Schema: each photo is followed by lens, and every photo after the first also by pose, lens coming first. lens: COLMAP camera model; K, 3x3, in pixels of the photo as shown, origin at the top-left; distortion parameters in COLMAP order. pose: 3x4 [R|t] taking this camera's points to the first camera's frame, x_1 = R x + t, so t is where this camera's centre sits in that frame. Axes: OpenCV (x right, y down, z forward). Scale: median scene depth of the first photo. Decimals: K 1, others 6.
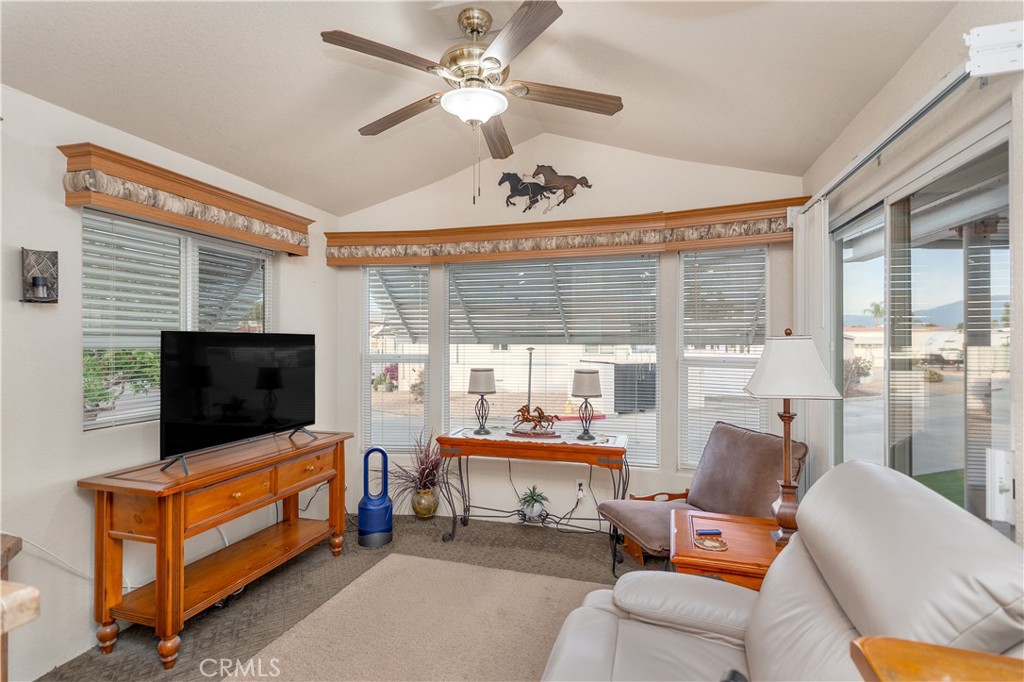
lens RADIAL K [[481.1, 0, 512.0], [0, 481.1, 341.0], [0, 0, 1]] dist [0.003066, 0.000027]
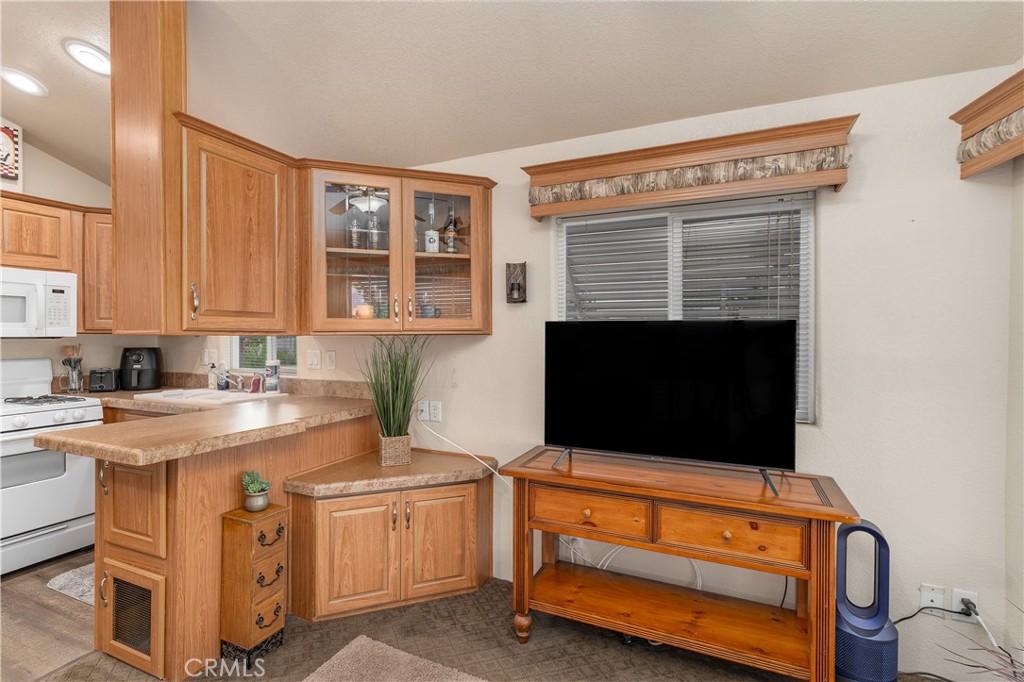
lens RADIAL K [[470.6, 0, 512.0], [0, 470.6, 341.0], [0, 0, 1]] dist [0.000297, 0.000044]
pose [[-0.124444, 0.010312, -0.992173, 0.279711], [-0.003090, 0.999937, 0.010780, 0.011202], [0.992222, 0.004407, -0.124405, 1.032392]]
